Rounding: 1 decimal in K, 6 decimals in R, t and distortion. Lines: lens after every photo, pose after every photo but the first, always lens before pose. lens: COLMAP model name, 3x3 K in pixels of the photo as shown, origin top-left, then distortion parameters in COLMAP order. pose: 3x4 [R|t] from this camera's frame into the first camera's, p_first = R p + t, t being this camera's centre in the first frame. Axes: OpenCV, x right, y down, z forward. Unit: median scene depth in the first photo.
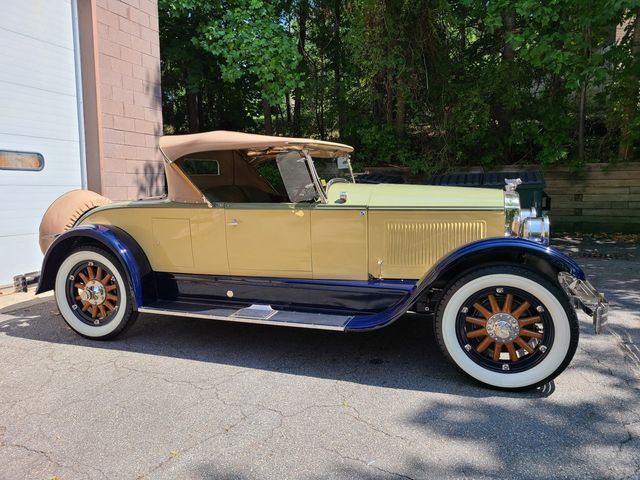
lens RADIAL K [[479.0, 0, 318.8], [0, 479.0, 235.6], [0, 0, 1]] dist [0.049674, -0.030328]
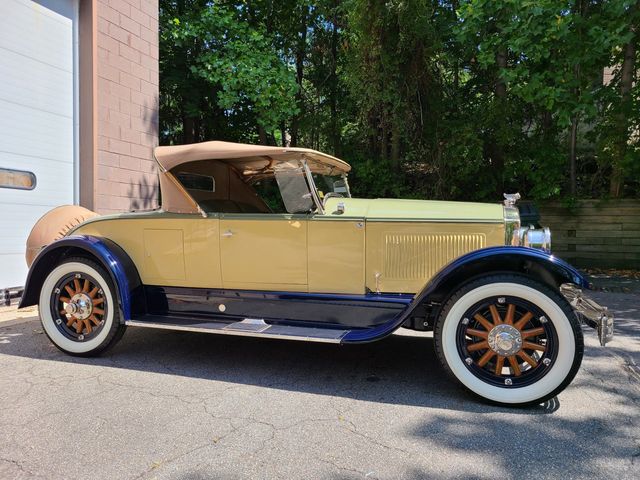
lens RADIAL K [[479.0, 0, 320.4], [0, 479.0, 243.9], [0, 0, 1]] dist [0.049674, -0.030328]
pose [[0.999705, 0.016867, 0.017463, -0.006692], [-0.015560, 0.997250, -0.072465, 0.063452], [-0.018637, 0.072172, 0.997218, 0.025377]]
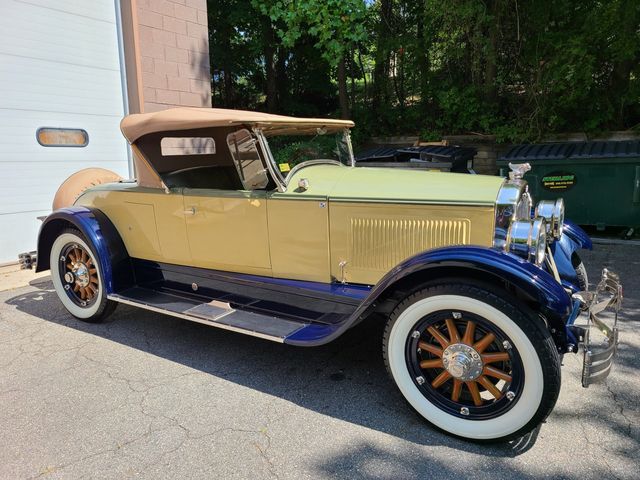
lens RADIAL K [[479.0, 0, 316.8], [0, 479.0, 244.6], [0, 0, 1]] dist [0.049674, -0.030328]
pose [[0.969339, 0.043506, -0.241845, 0.281553], [-0.021708, 0.995515, 0.092078, -0.053400], [0.244766, -0.084004, 0.965936, 0.176437]]
